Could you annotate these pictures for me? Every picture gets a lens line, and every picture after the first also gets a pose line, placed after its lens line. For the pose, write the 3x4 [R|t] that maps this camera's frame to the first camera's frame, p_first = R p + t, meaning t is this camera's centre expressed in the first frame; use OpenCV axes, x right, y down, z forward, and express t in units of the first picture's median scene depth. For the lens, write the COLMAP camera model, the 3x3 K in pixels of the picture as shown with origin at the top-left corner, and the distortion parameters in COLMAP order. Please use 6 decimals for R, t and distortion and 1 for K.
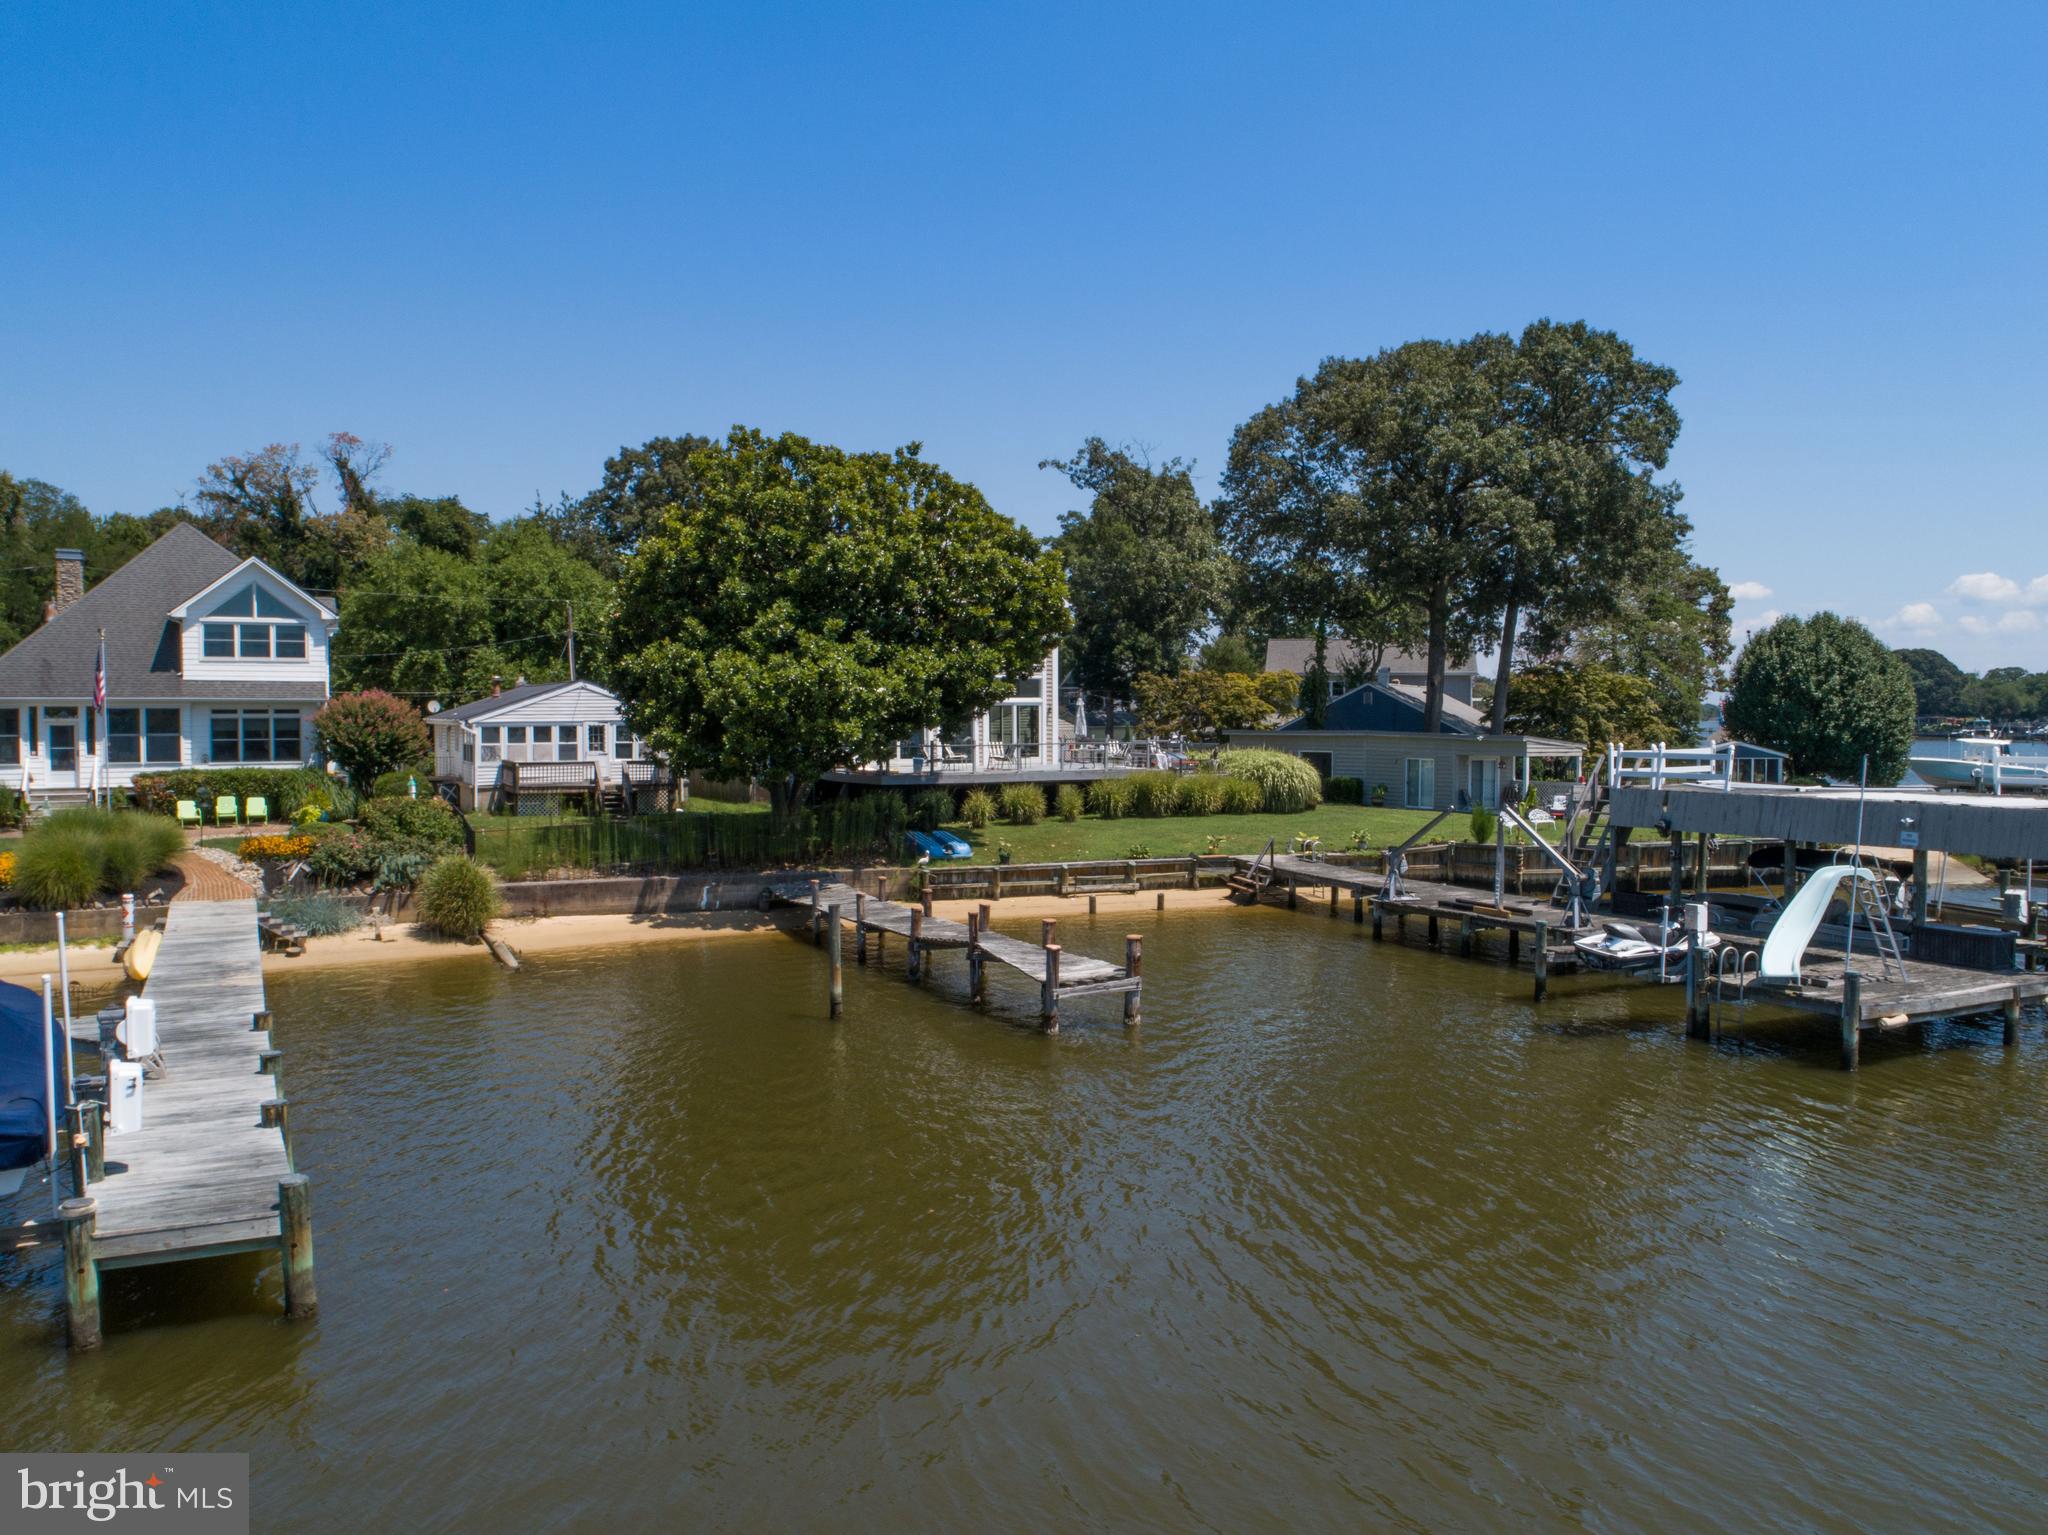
lens RADIAL K [[1549.4, 0, 1024.7], [0, 1549.4, 769.0], [0, 0, 1]] dist [-0.019222, 0.010281]
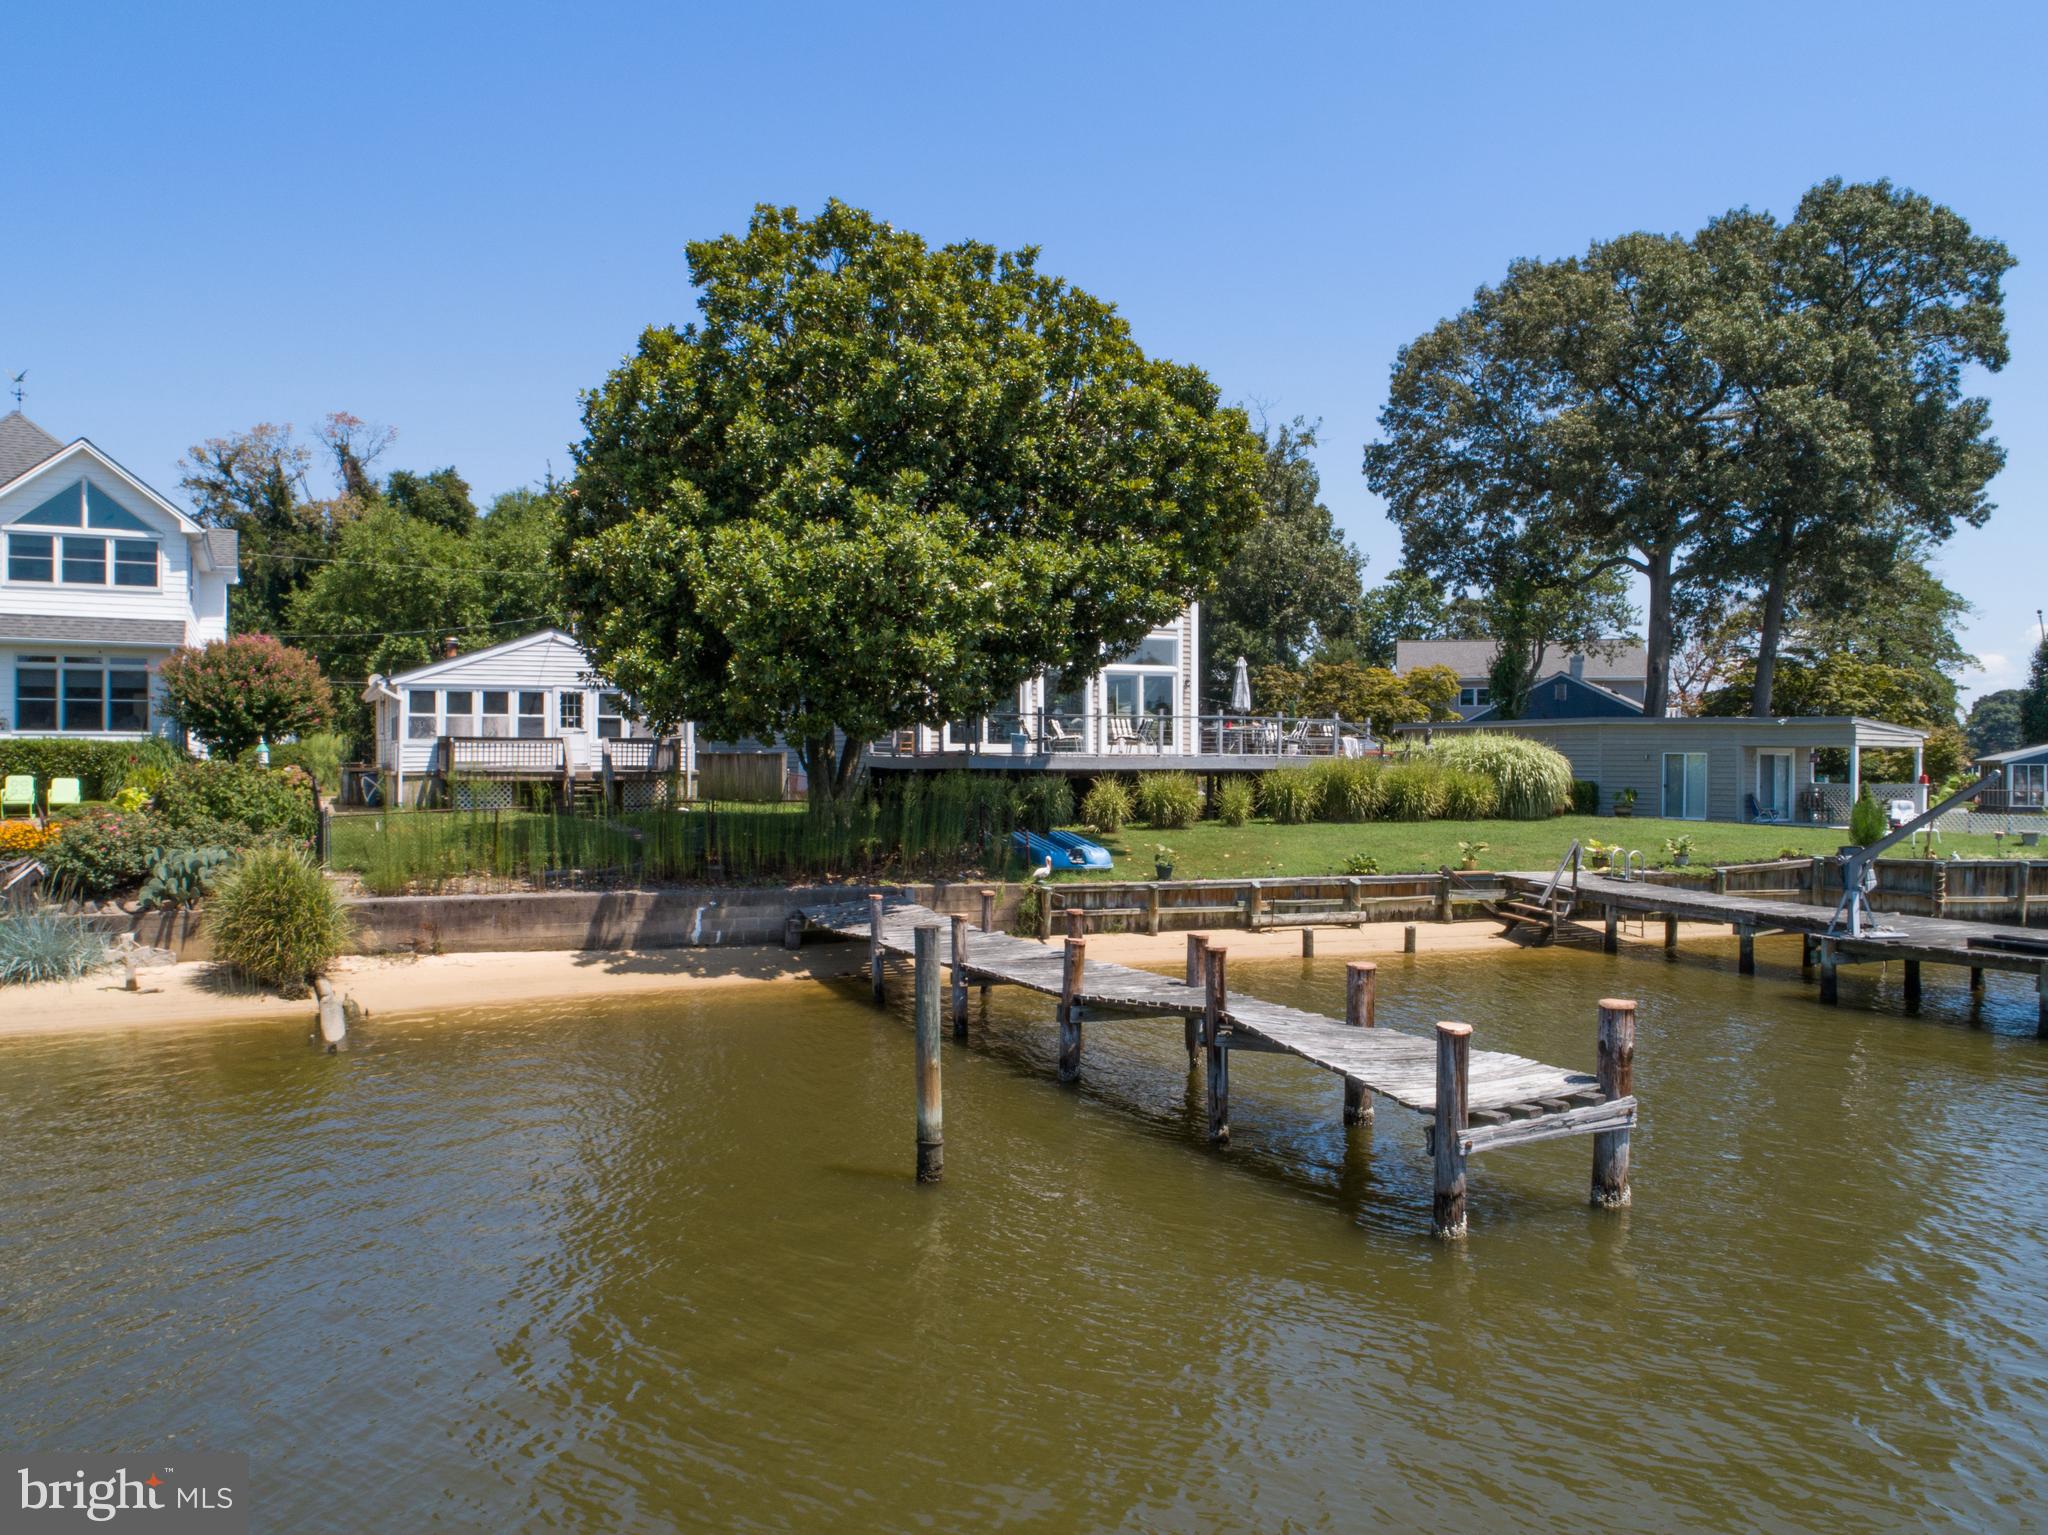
lens RADIAL K [[1549.4, 0, 1026.4], [0, 1549.4, 765.6], [0, 0, 1]] dist [-0.019222, 0.010281]
pose [[0.999536, 0.005070, -0.030033, -0.049342], [-0.006065, 0.999433, -0.033121, 0.033984], [0.029848, 0.033288, 0.999000, 0.334154]]
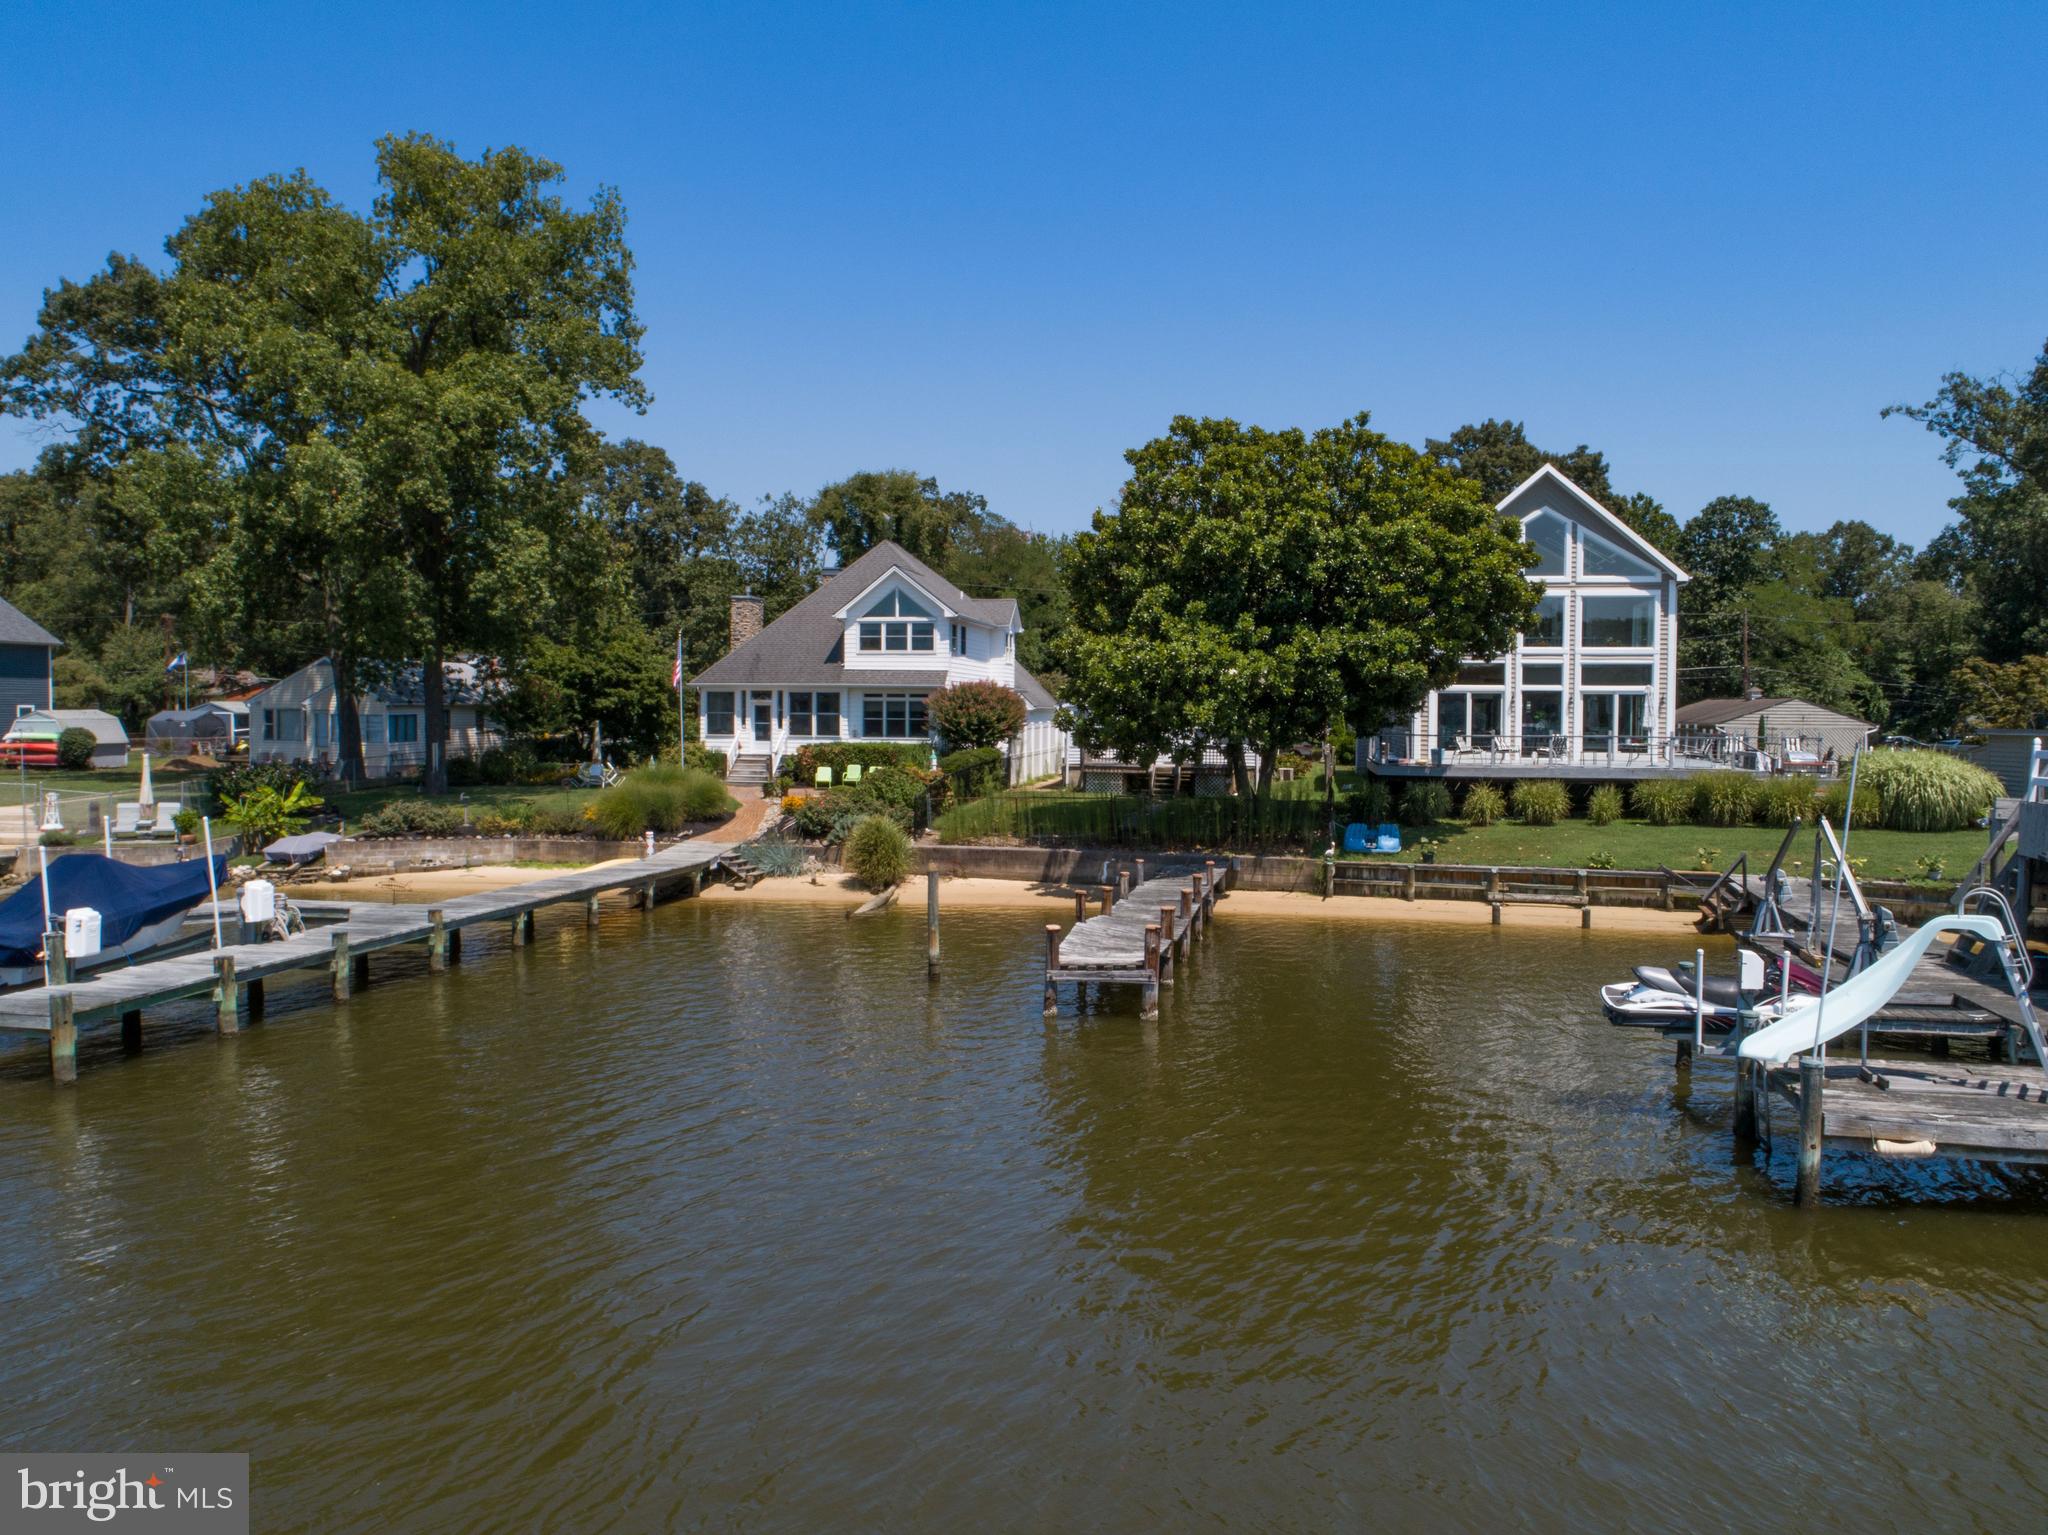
lens RADIAL K [[1549.4, 0, 1037.5], [0, 1549.4, 770.3], [0, 0, 1]] dist [-0.019222, 0.010281]
pose [[0.789186, 0.032672, -0.613285, 0.350754], [-0.031977, 0.999415, 0.012094, 0.002722], [0.613321, 0.010067, 0.789769, 0.128810]]
